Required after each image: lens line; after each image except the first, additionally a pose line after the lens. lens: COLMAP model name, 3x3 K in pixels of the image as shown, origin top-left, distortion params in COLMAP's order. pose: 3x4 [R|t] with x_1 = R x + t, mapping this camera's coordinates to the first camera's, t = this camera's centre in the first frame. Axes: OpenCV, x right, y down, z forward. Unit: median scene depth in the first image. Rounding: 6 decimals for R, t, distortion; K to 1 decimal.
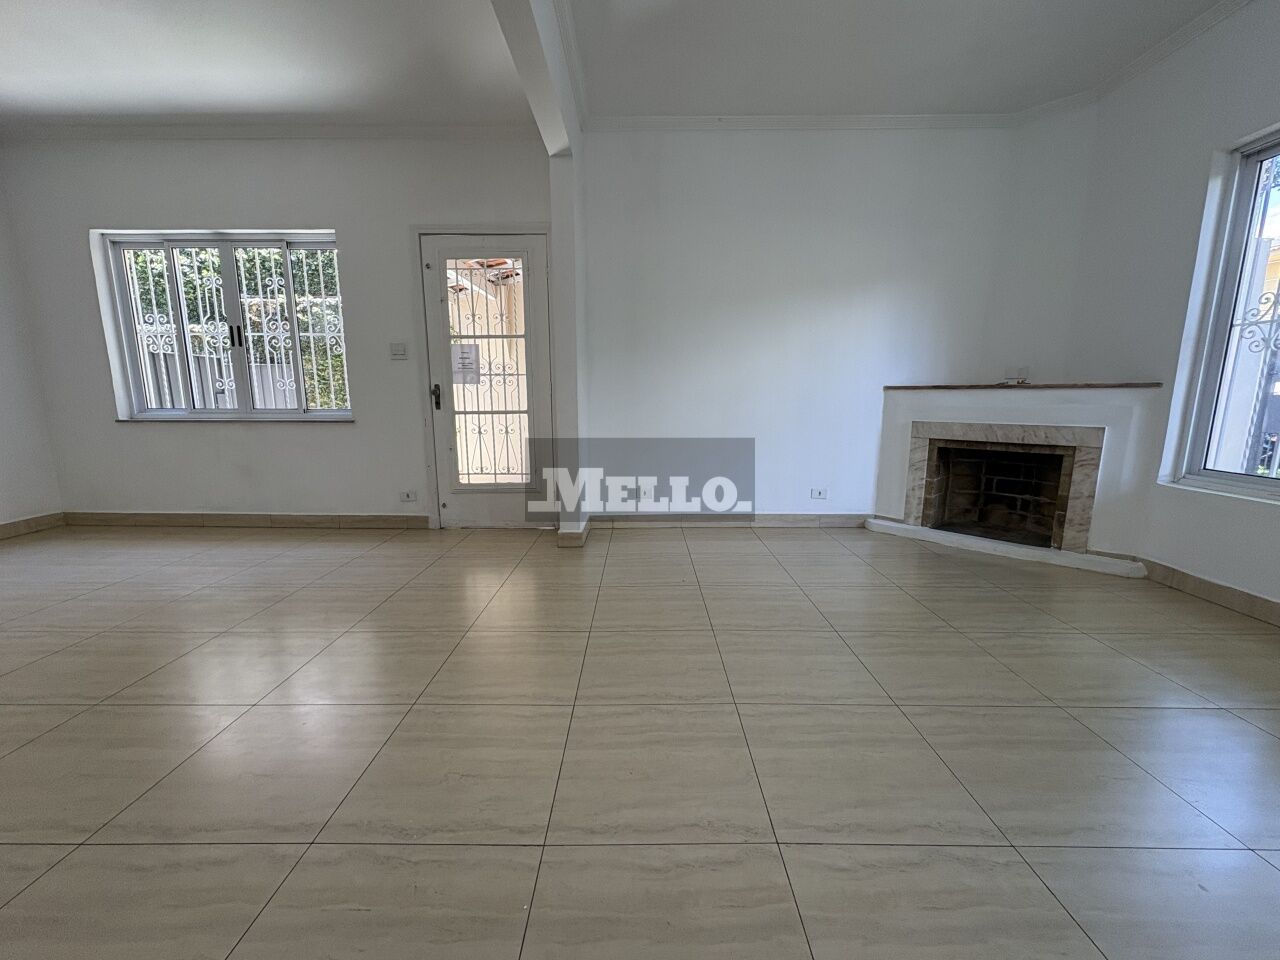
lens RADIAL K [[504.4, 0, 642.0], [0, 504.4, 482.8], [0, 0, 1]] dist [0.001523, 0.000001]
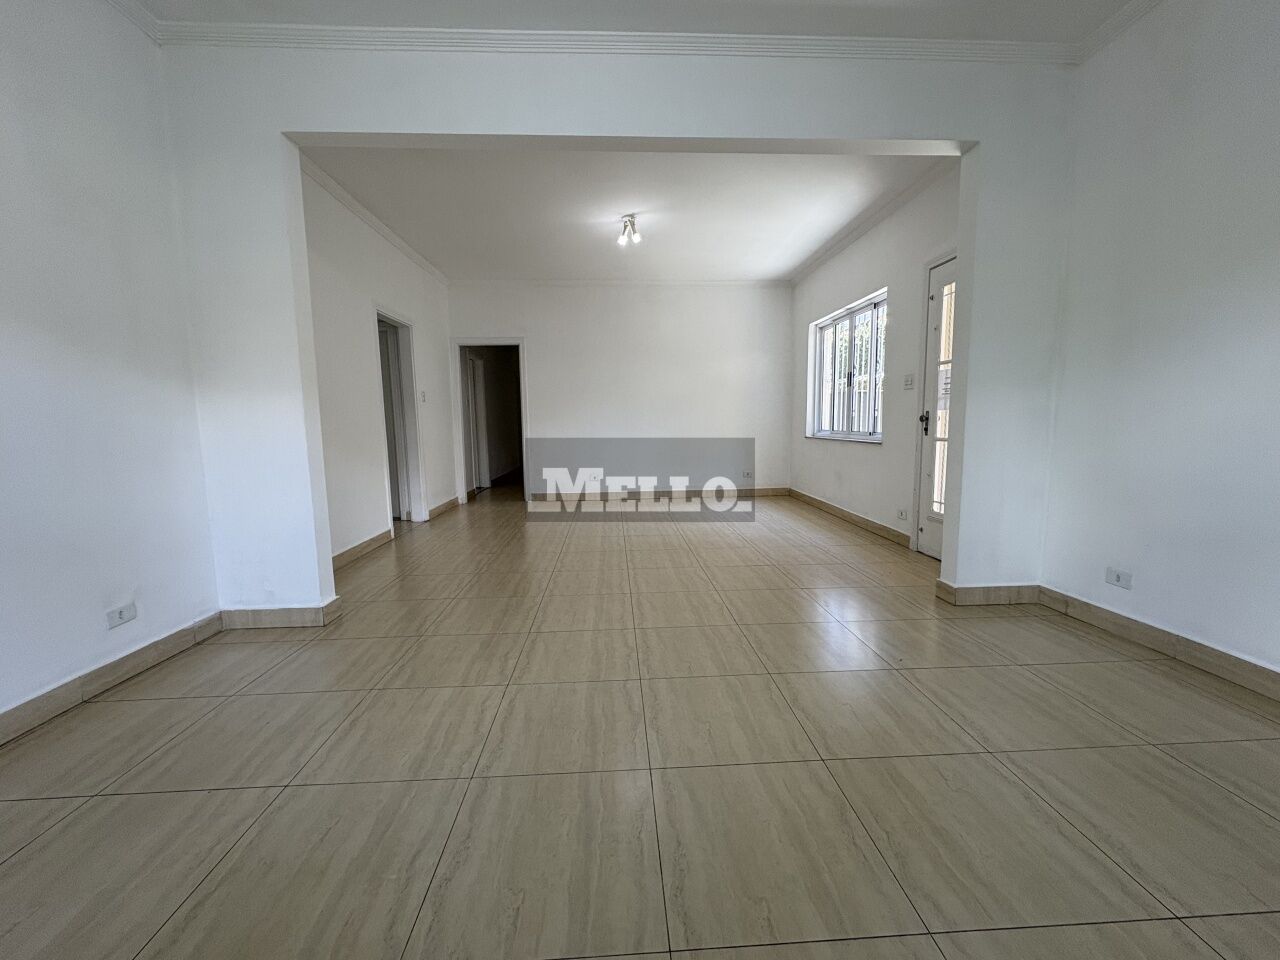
lens RADIAL K [[504.4, 0, 639.2], [0, 504.4, 488.2], [0, 0, 1]] dist [0.001523, 0.000001]
pose [[0.063196, 0.130178, -0.989475, 0.597490], [-0.154991, 0.980707, 0.119126, -0.074043], [0.985892, 0.145832, 0.082154, 0.368682]]
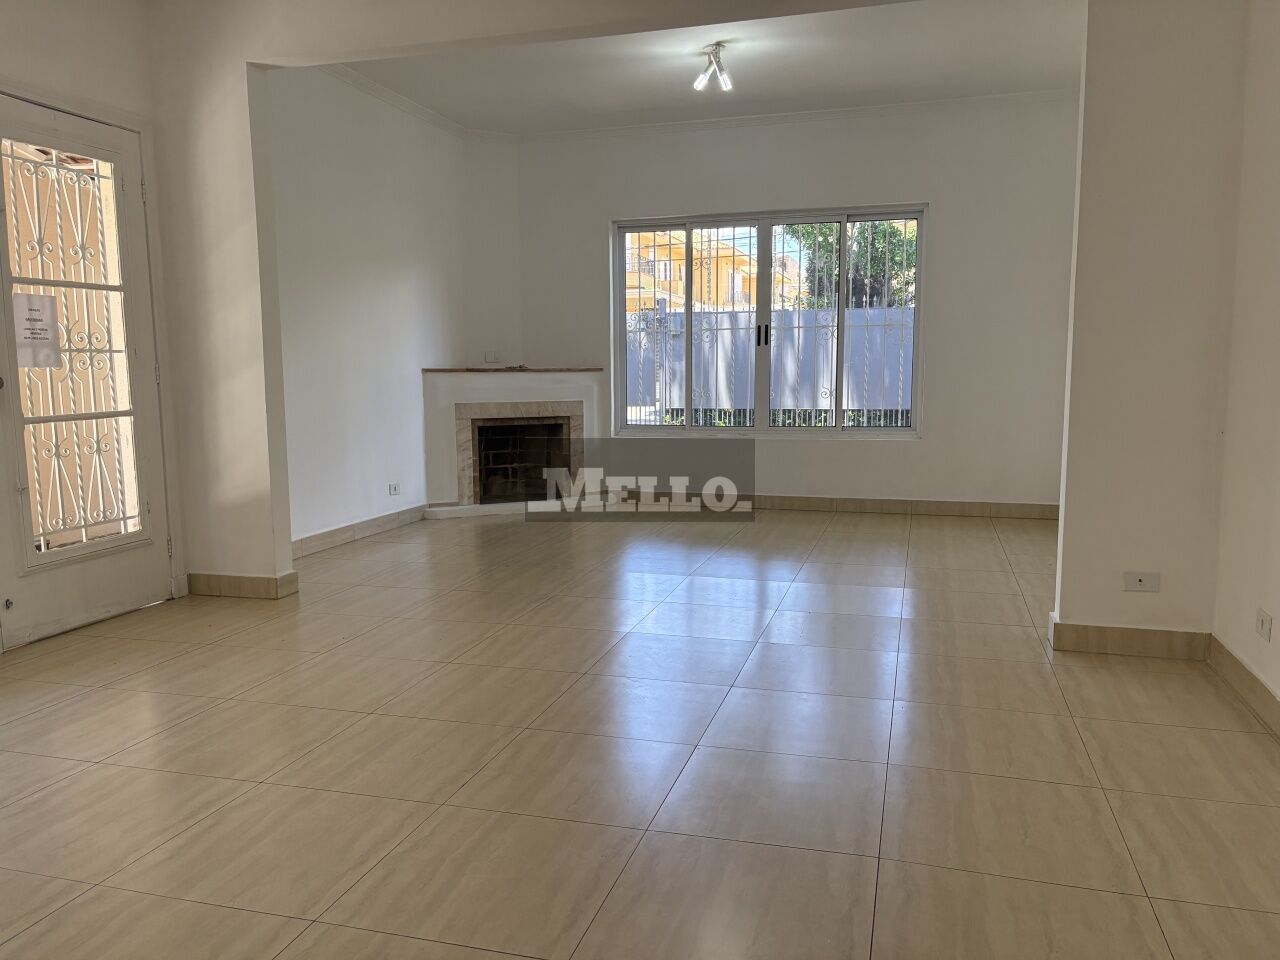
lens RADIAL K [[956.2, 0, 650.4], [0, 956.2, 473.2], [0, 0, 1]] dist [0.034904, -0.024343]
pose [[0.263895, -0.107445, 0.958548, -1.194919], [0.172209, 0.983058, 0.062782, -0.036311], [-0.949054, 0.148503, 0.277927, 0.108581]]
